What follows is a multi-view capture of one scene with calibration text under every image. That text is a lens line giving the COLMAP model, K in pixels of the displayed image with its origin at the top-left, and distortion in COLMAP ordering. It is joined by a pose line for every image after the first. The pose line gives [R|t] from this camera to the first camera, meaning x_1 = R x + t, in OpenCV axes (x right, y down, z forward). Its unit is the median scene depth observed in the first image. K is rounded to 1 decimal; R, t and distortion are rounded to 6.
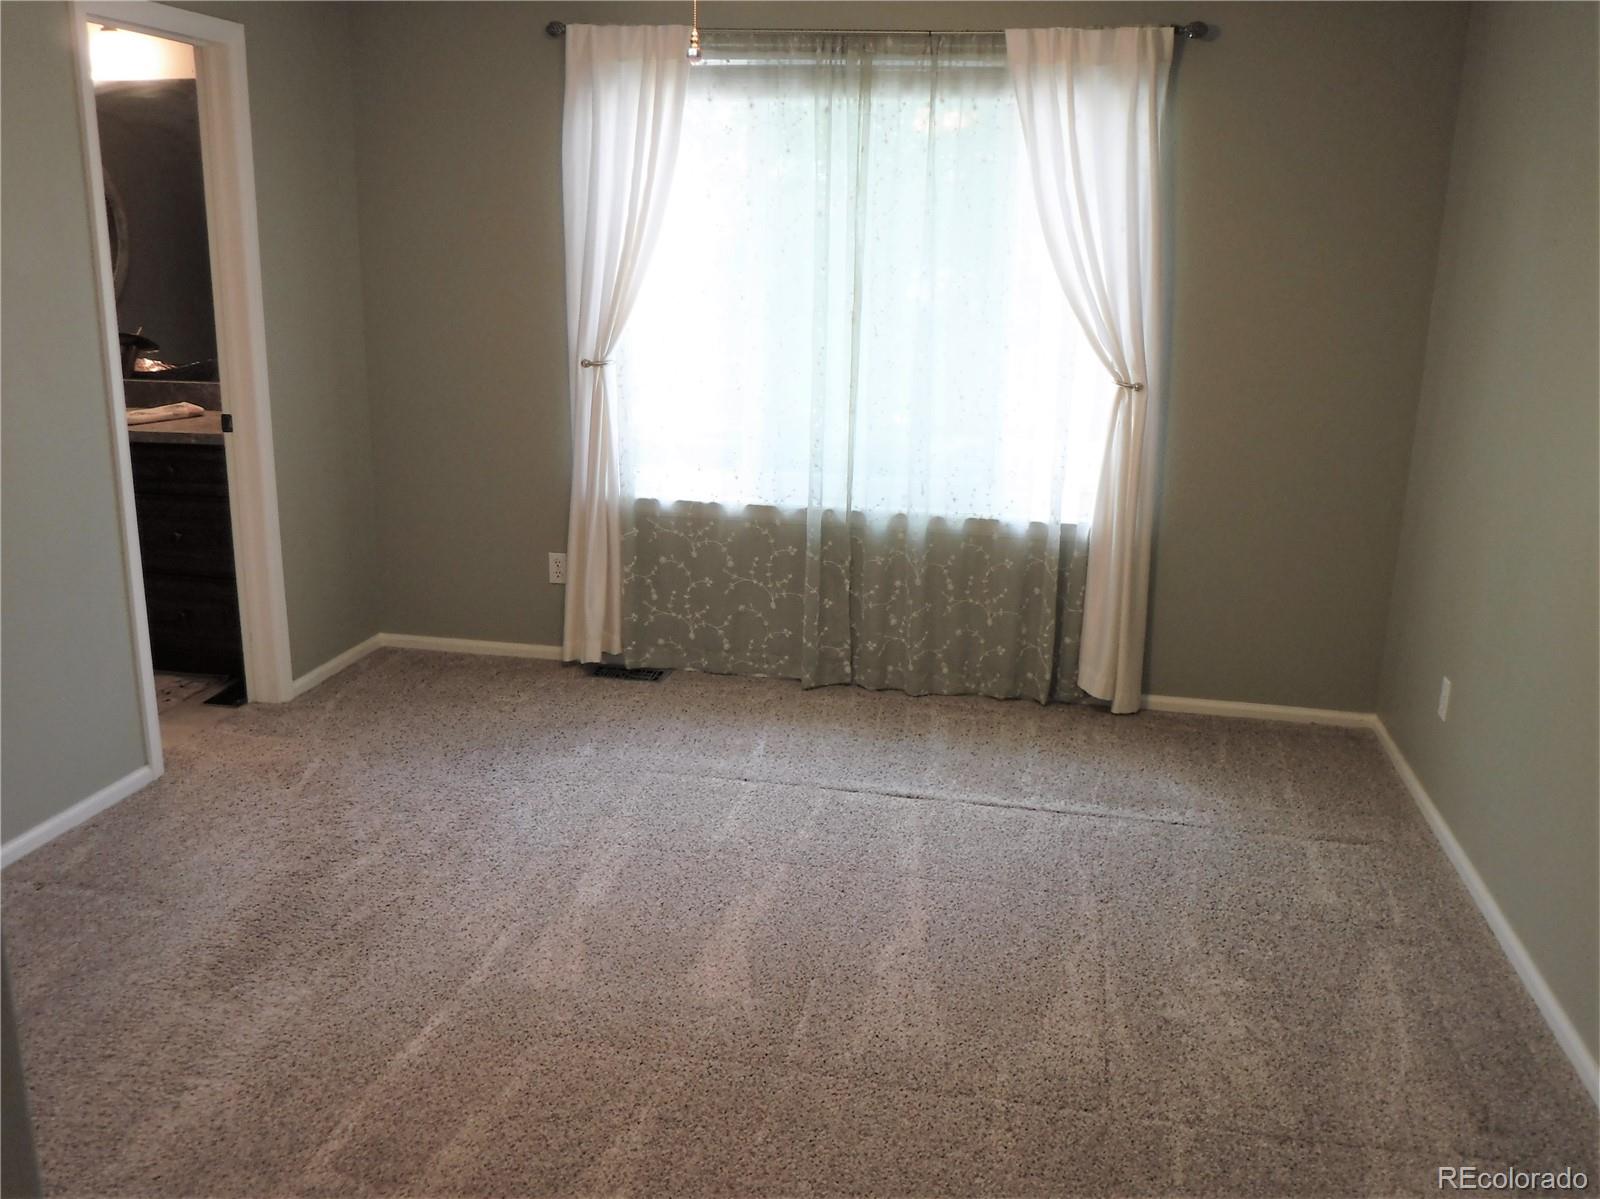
lens RADIAL K [[1388.7, 0, 800.0], [0, 1388.7, 599.5], [0, 0, 1]] dist [-0.083457, 0.081618]
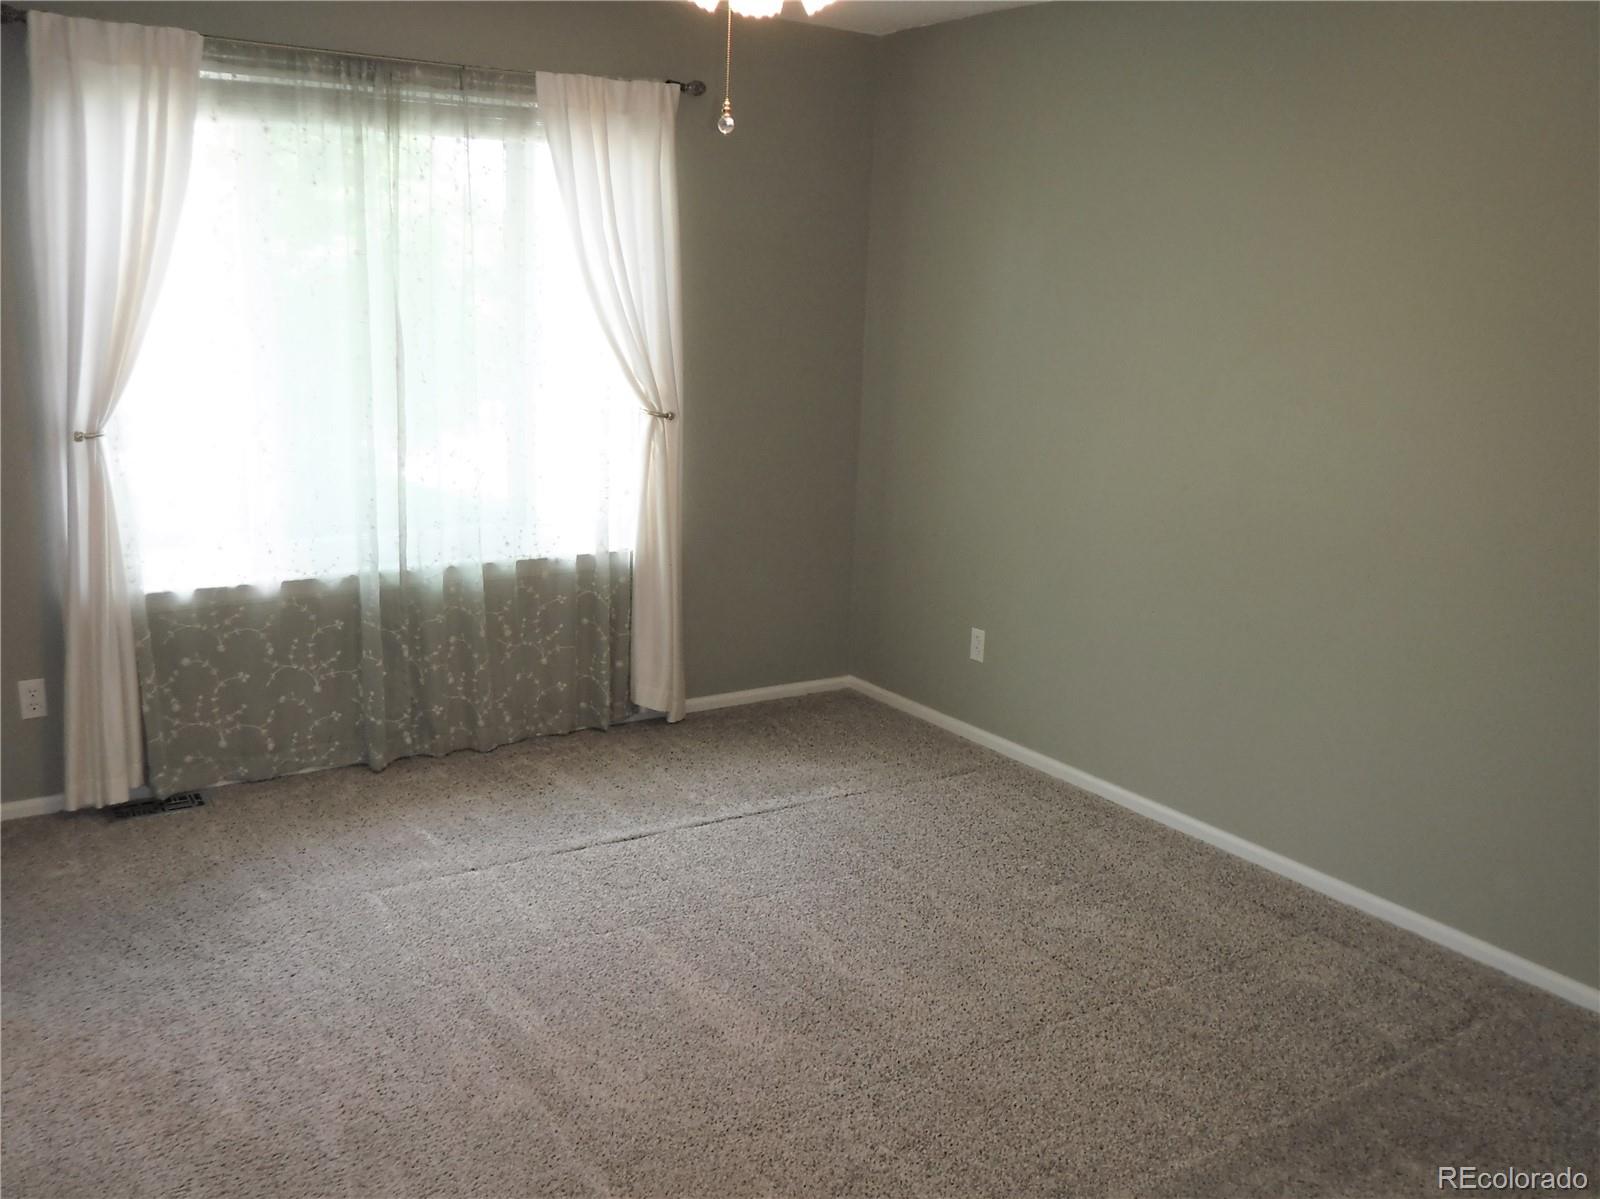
lens RADIAL K [[1438.5, 0, 800.0], [0, 1438.5, 599.5], [0, 0, 1]] dist [-0.071254, 0.028365]
pose [[0.706797, -0.156936, 0.689789, -0.448003], [0.161934, 0.985084, 0.058192, -0.058819], [-0.688632, 0.070570, 0.721668, 0.130497]]
